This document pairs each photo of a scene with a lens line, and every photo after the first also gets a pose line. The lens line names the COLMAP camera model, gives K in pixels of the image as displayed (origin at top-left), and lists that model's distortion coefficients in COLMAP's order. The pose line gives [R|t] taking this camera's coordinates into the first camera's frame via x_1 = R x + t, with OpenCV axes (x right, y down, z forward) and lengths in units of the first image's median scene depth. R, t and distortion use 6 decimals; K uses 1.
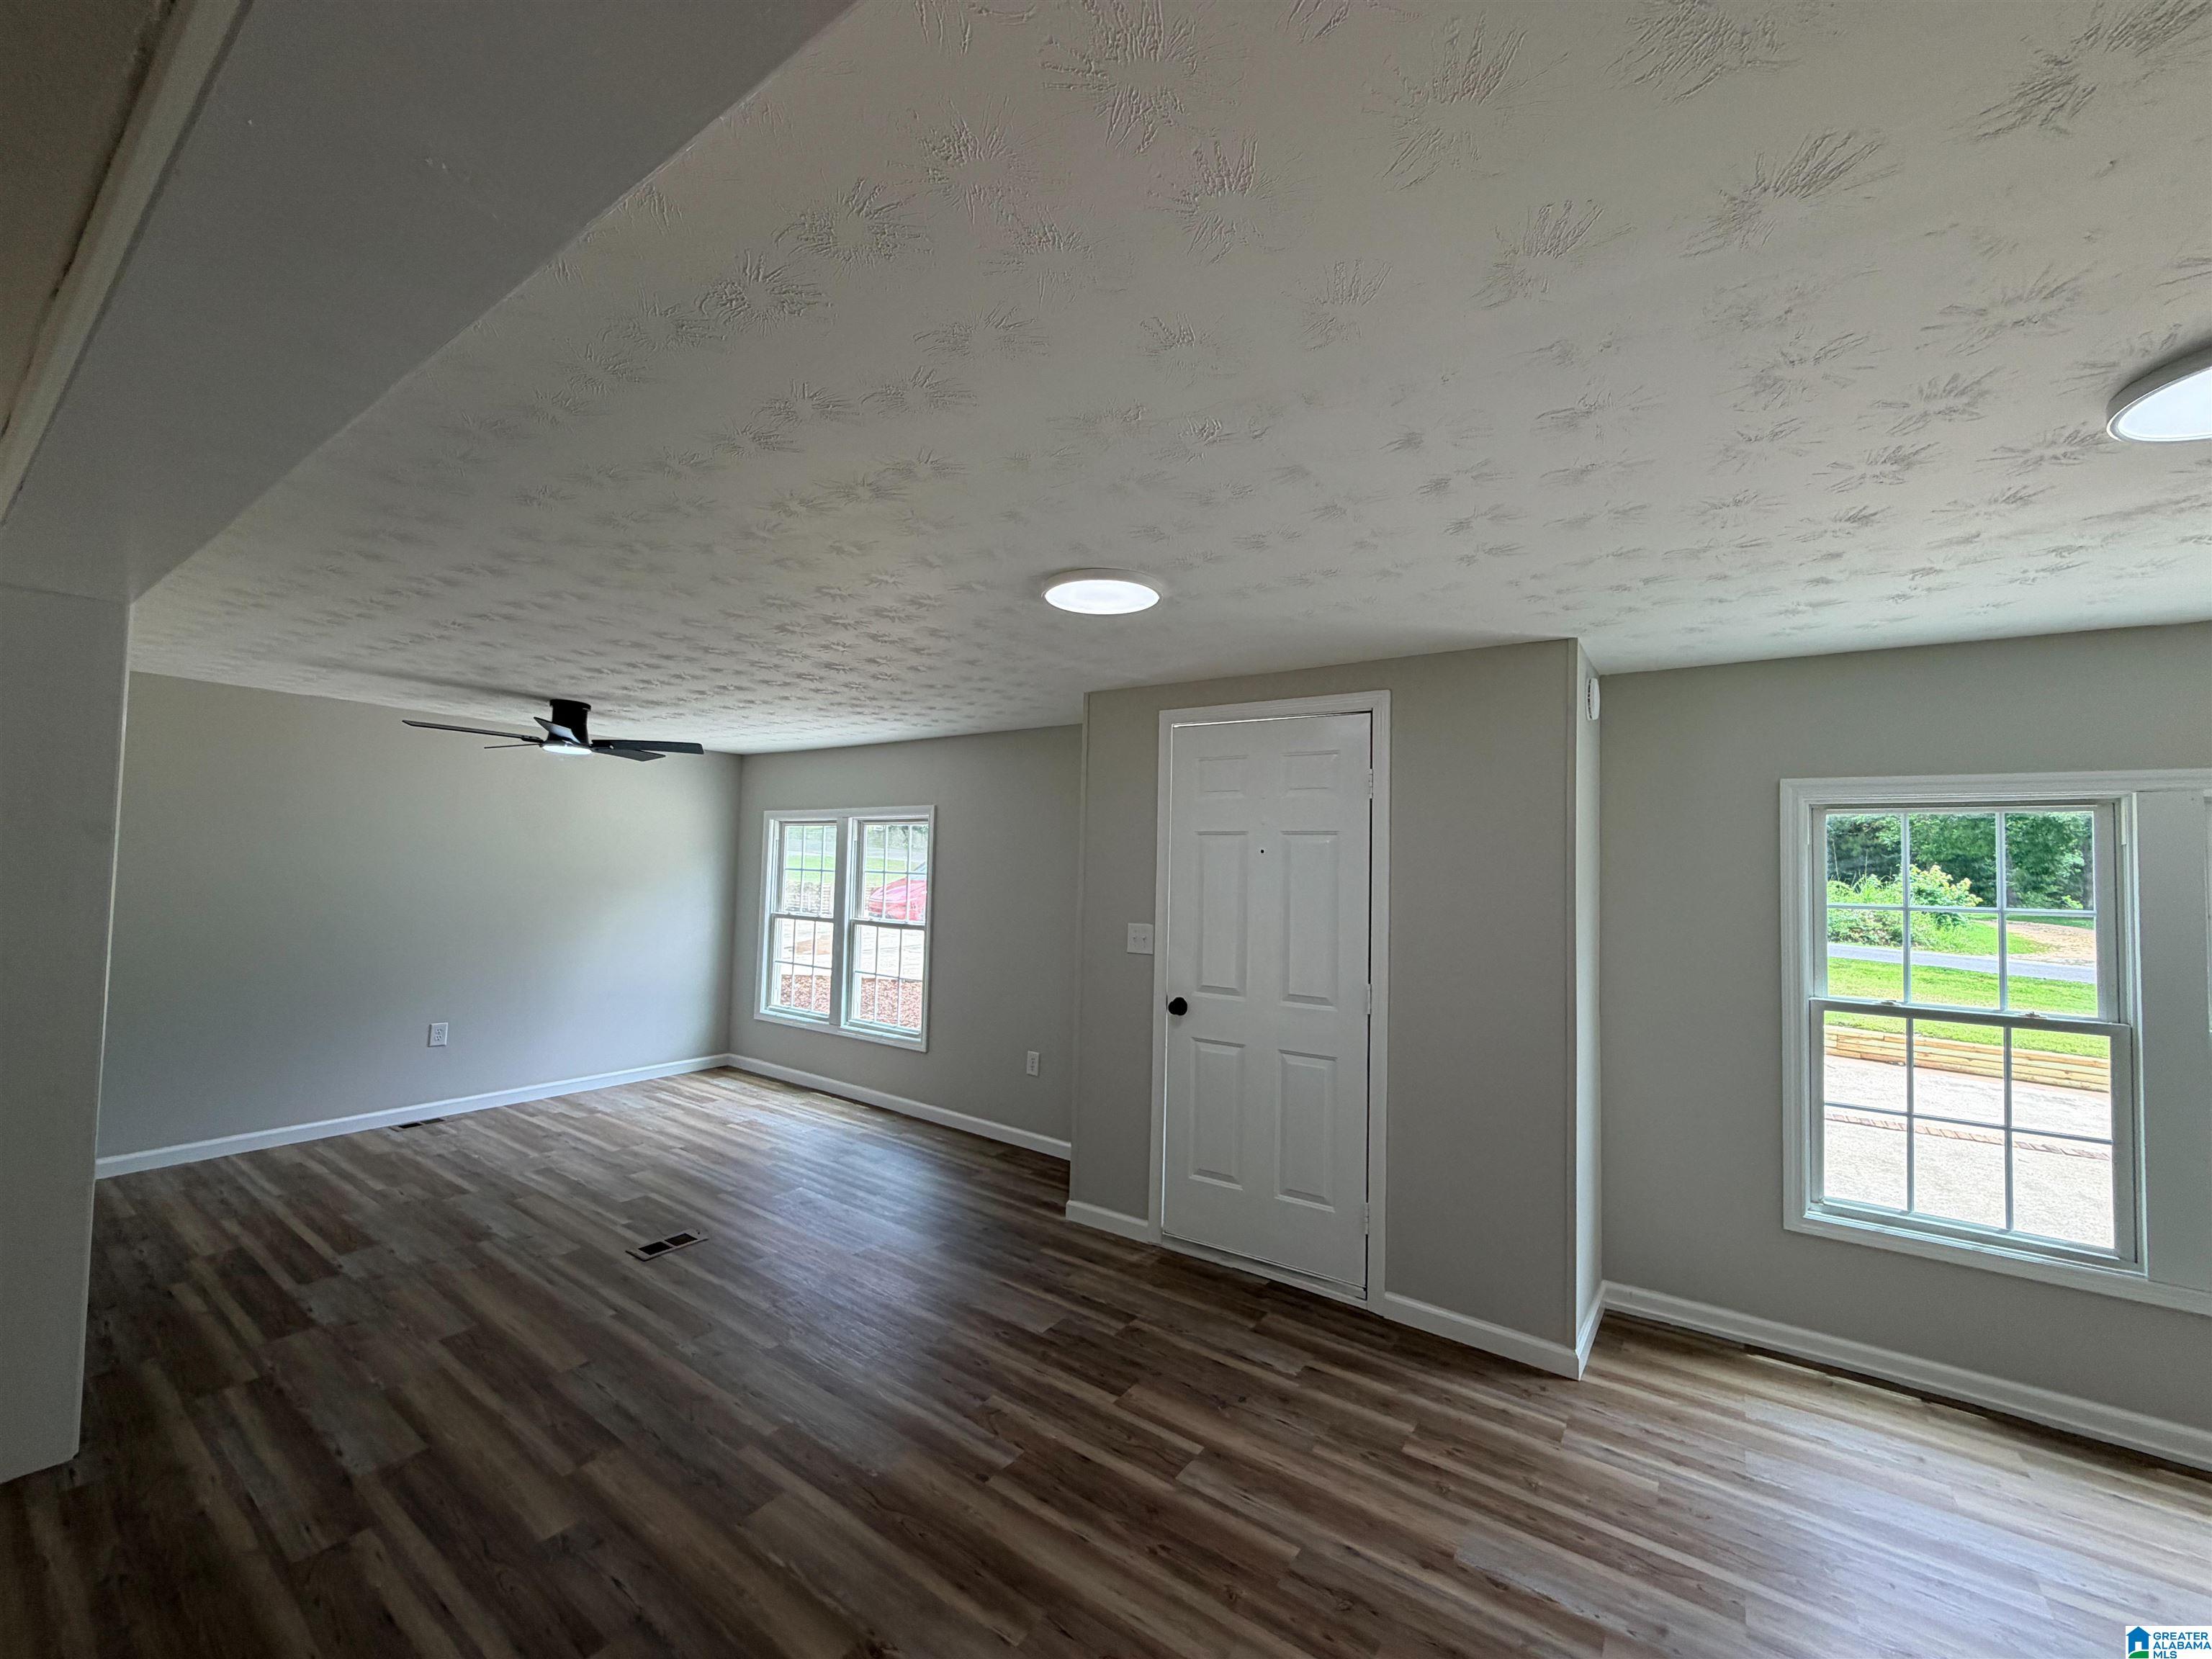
lens RADIAL K [[886.6, 0, 1100.2], [0, 886.6, 832.4], [0, 0, 1]] dist [-0.000650, -0.000327]
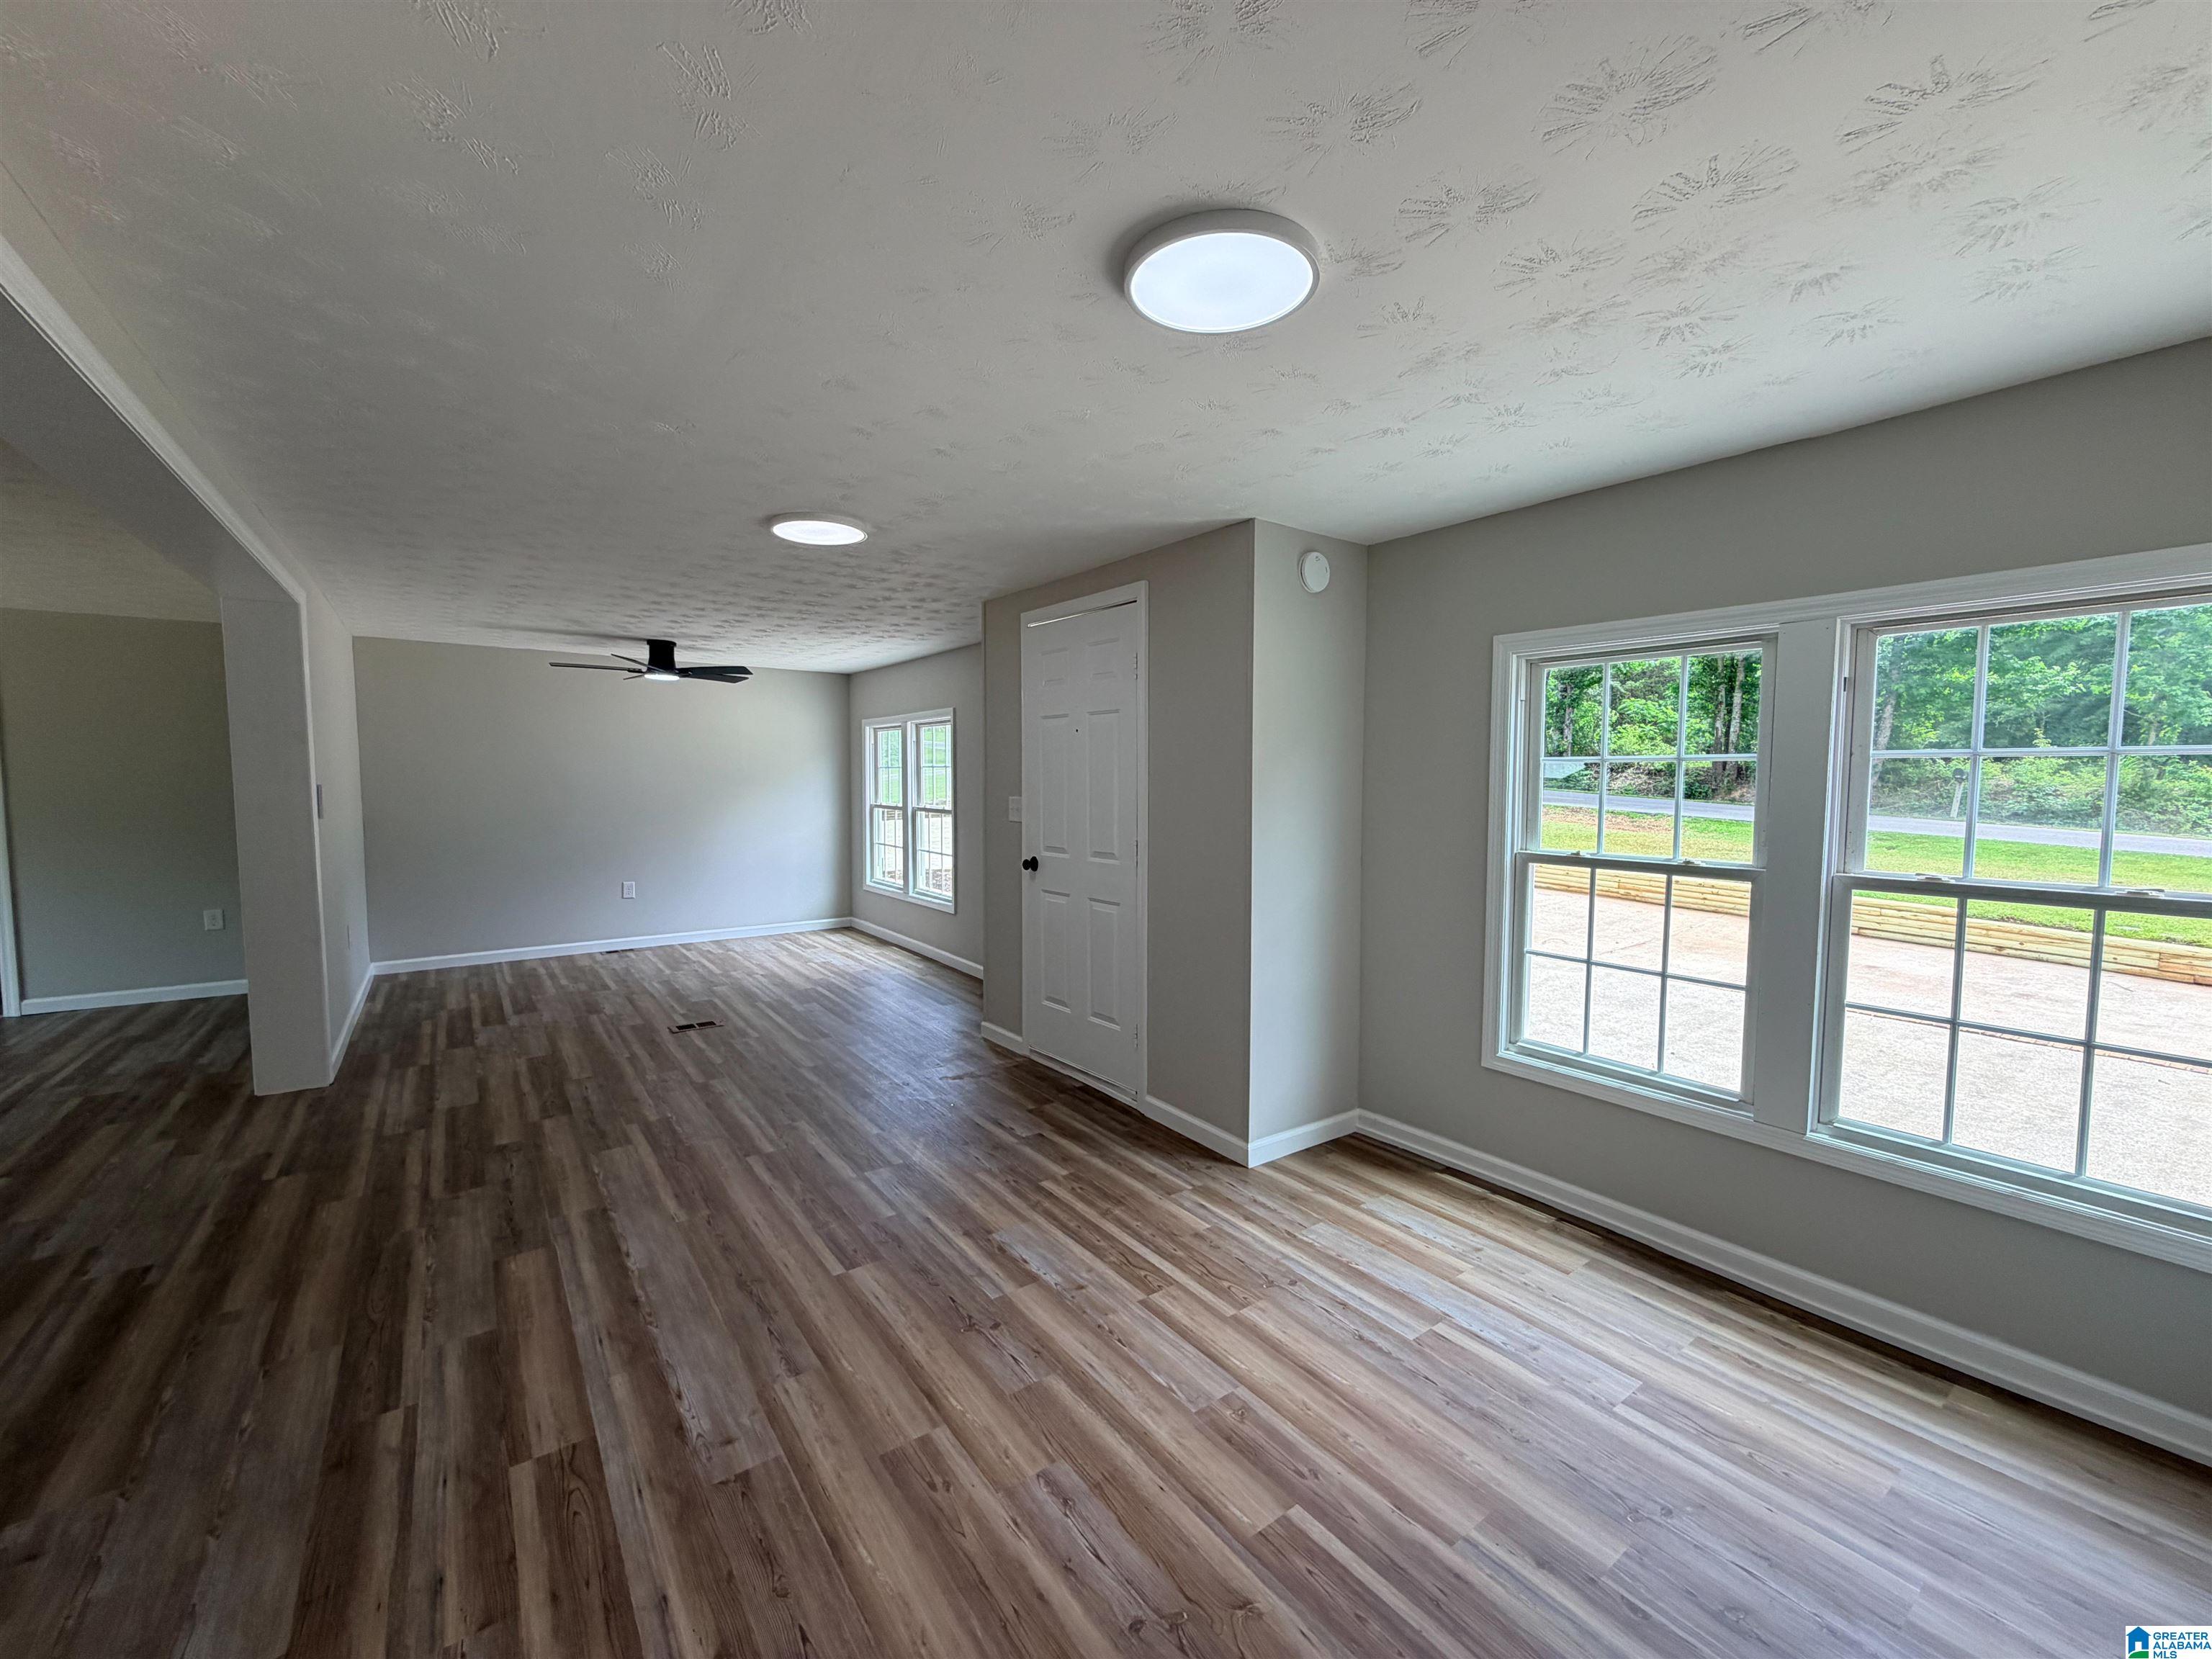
lens RADIAL K [[886.6, 0, 1100.2], [0, 886.6, 832.4], [0, 0, 1]] dist [-0.000650, -0.000327]
pose [[0.948560, -0.002025, -0.316592, 0.702915], [0.033929, 0.994871, 0.095294, 0.054480], [0.314775, -0.101134, 0.943763, -0.124294]]
